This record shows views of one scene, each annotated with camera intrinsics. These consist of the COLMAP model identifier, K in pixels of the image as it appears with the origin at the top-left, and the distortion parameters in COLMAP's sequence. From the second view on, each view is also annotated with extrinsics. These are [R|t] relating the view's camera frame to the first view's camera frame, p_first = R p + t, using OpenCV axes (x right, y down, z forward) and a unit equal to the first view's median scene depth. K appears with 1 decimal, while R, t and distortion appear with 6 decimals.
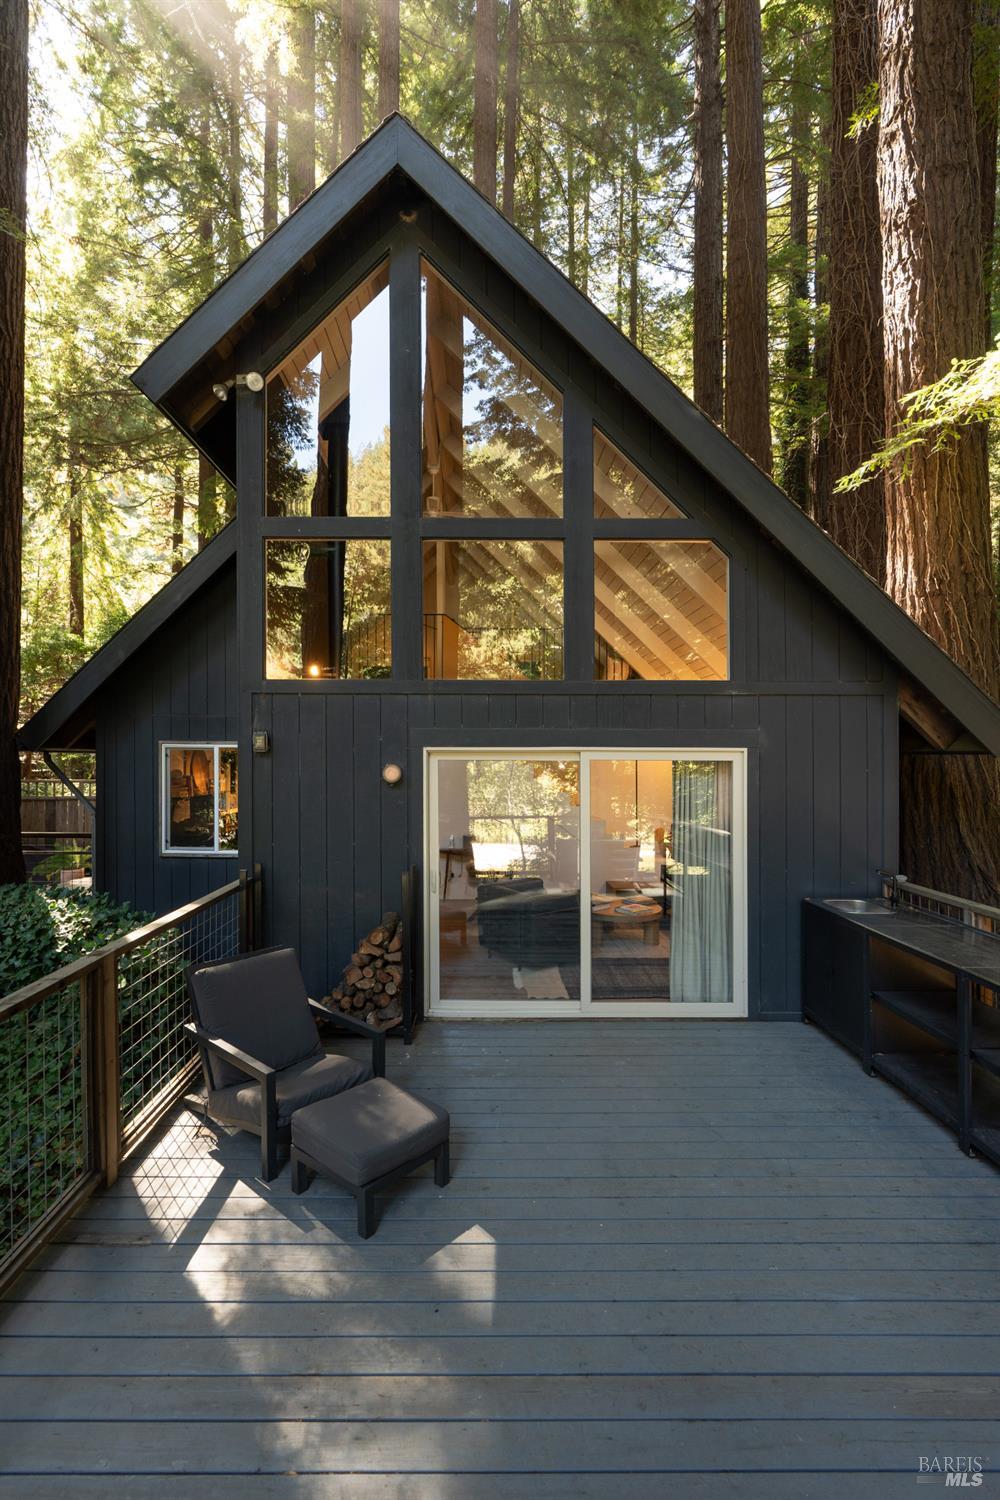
lens RADIAL K [[665.7, 0, 500.0], [0, 665.7, 750.0], [0, 0, 1]] dist [-0.000990, 0.000570]
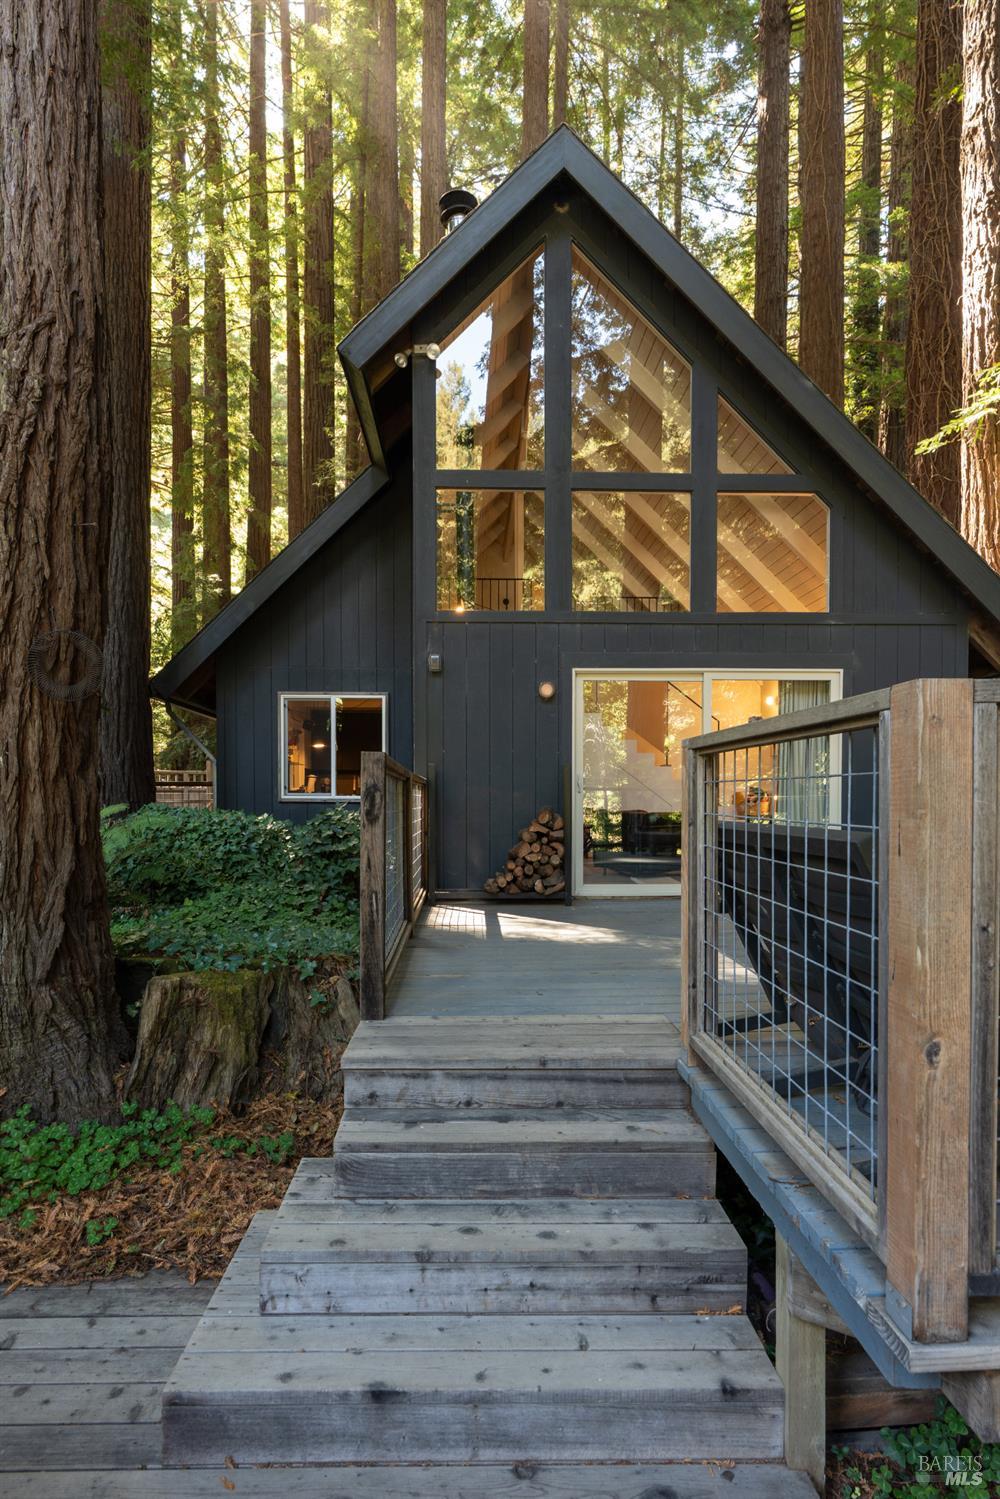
lens RADIAL K [[821.9, 0, 508.3], [0, 821.9, 823.9], [0, 0, 1]] dist [0.002542, 0.000501]
pose [[0.999613, -0.001264, 0.027797, -0.233993], [0.000309, 0.999410, 0.034348, 0.192441], [-0.027824, -0.034326, 0.999023, -0.404041]]
